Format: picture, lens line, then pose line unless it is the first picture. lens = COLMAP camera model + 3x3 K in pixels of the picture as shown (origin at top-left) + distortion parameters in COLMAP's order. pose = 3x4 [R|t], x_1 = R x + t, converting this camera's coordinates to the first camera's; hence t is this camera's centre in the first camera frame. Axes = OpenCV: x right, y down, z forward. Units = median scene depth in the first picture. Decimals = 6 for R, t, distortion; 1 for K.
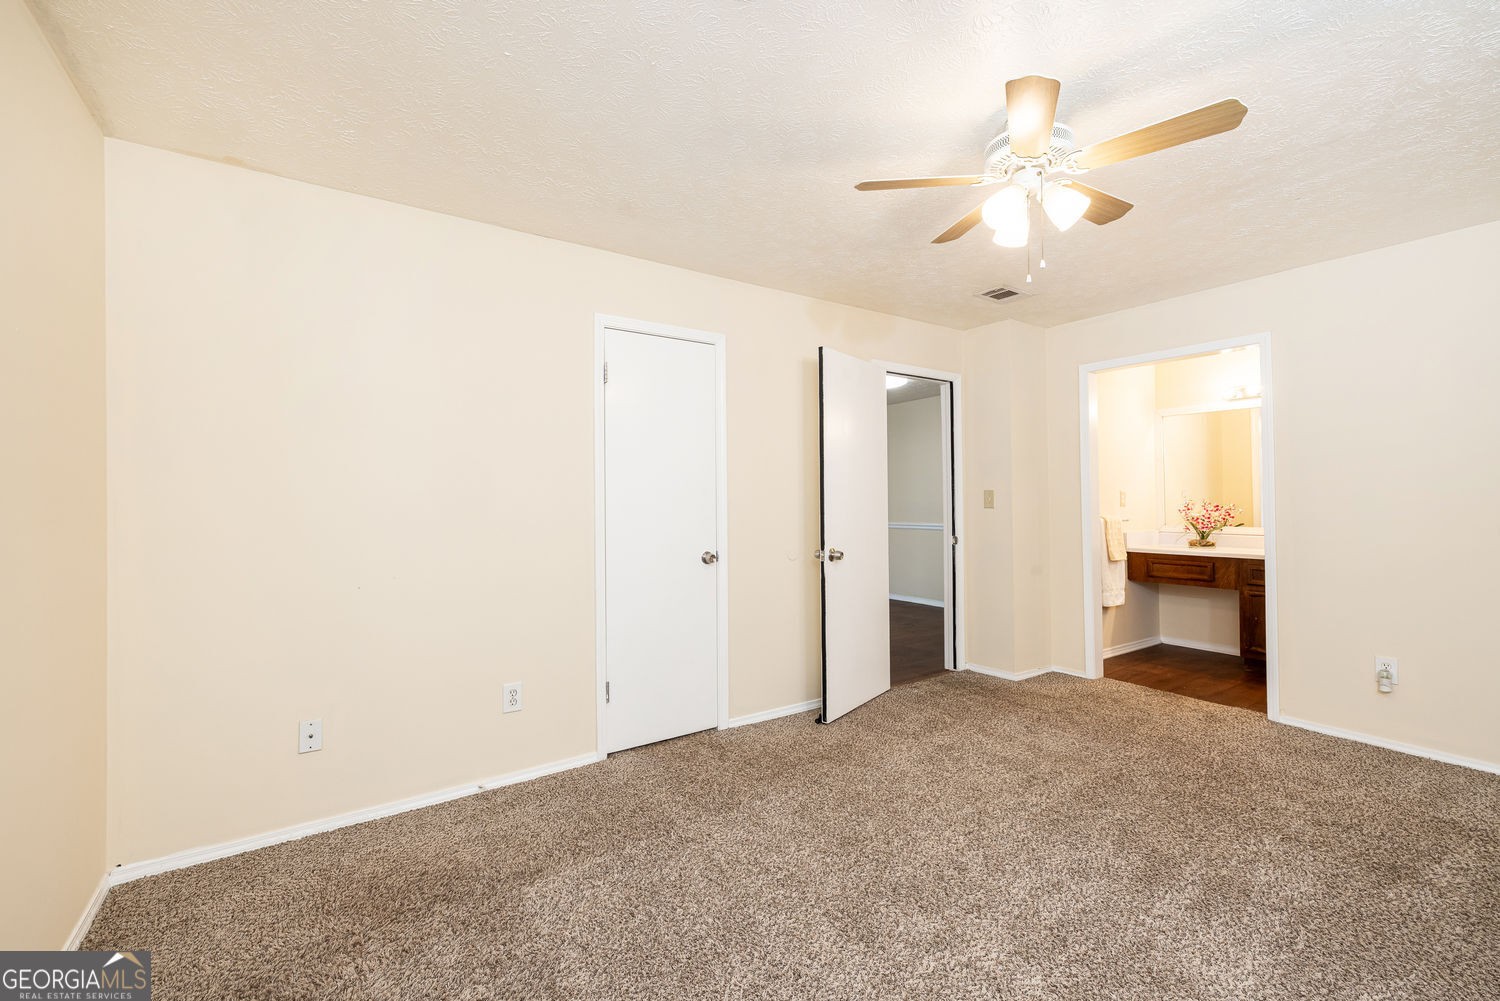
lens RADIAL K [[634.4, 0, 739.8], [0, 634.4, 501.5], [0, 0, 1]] dist [0.001078, 0.000365]
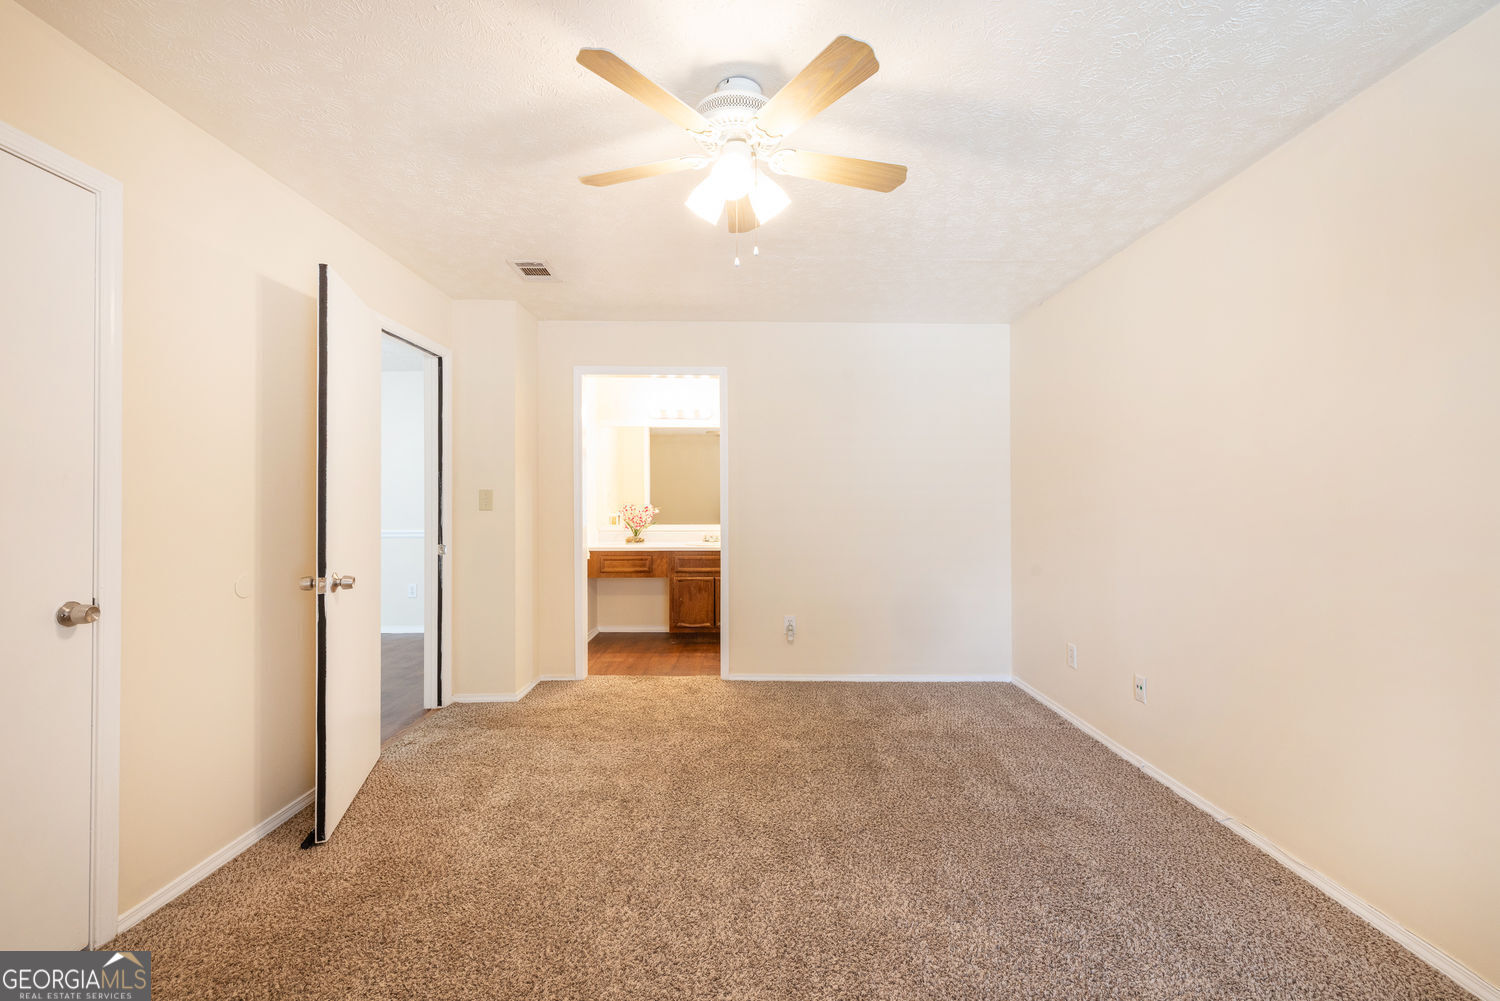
lens RADIAL K [[634.4, 0, 750.9], [0, 634.4, 496.2], [0, 0, 1]] dist [0.001078, 0.000365]
pose [[0.544961, 0.012305, 0.838371, -0.171638], [-0.002545, 0.999912, -0.013022, 0.001861], [-0.838458, 0.004963, 0.544944, 0.269394]]
